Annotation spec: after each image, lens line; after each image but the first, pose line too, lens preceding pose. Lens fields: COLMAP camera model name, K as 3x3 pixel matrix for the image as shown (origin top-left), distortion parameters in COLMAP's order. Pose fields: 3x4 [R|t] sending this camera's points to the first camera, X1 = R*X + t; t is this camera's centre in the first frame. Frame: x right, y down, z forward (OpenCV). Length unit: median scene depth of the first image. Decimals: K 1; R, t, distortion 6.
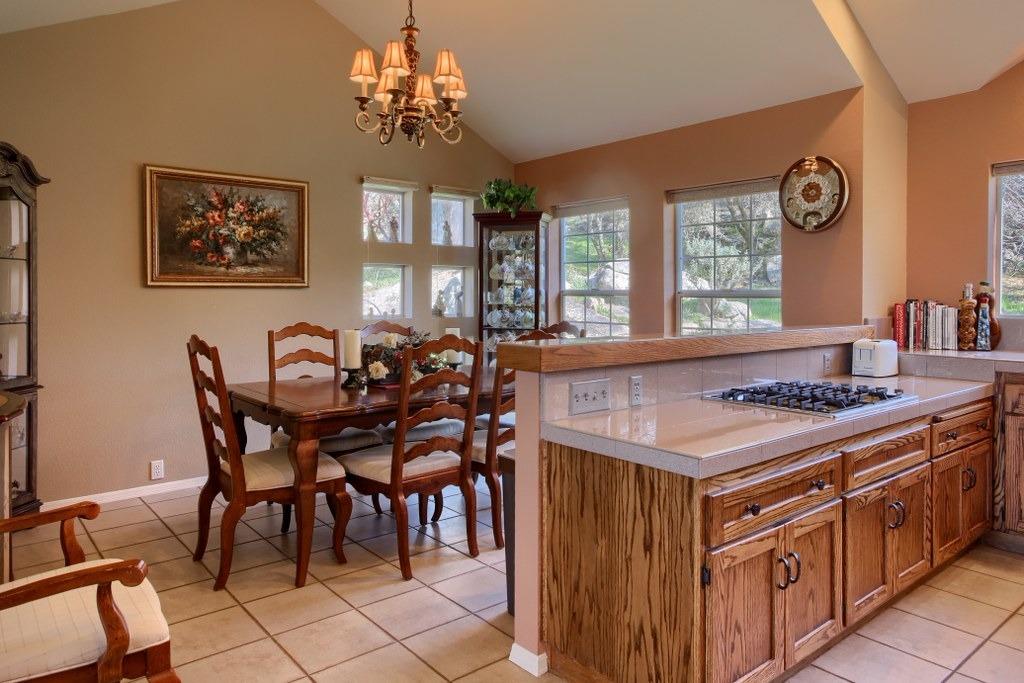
lens RADIAL K [[671.4, 0, 509.1], [0, 671.4, 302.0], [0, 0, 1]] dist [-0.006844, 0.003305]
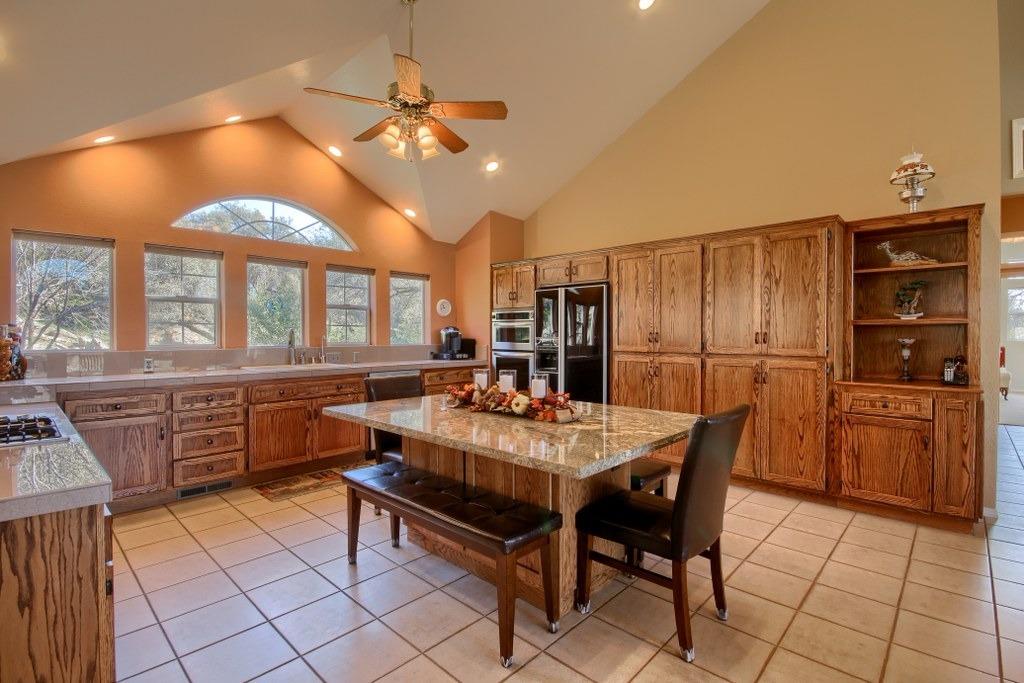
lens RADIAL K [[478.5, 0, 512.5], [0, 478.5, 339.2], [0, 0, 1]] dist [0.004677, 0.000393]
pose [[-0.118807, -0.015227, 0.992801, -0.263305], [0.008988, 0.999825, 0.016410, -0.007616], [-0.992877, 0.010873, -0.118650, 0.185502]]
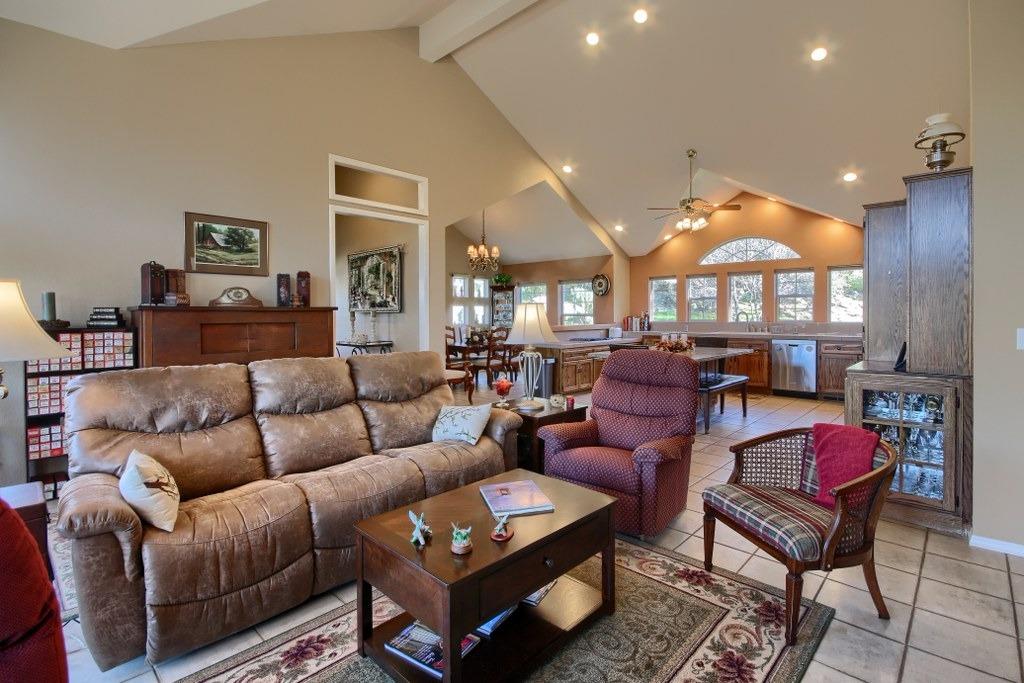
lens RADIAL K [[478.5, 0, 535.4], [0, 478.5, 322.0], [0, 0, 1]] dist [0.004677, 0.000393]
pose [[0.985571, -0.009970, 0.168967, -0.275799], [0.009277, 0.999945, 0.004891, 0.009085], [-0.169007, -0.003253, 0.985610, -1.305733]]
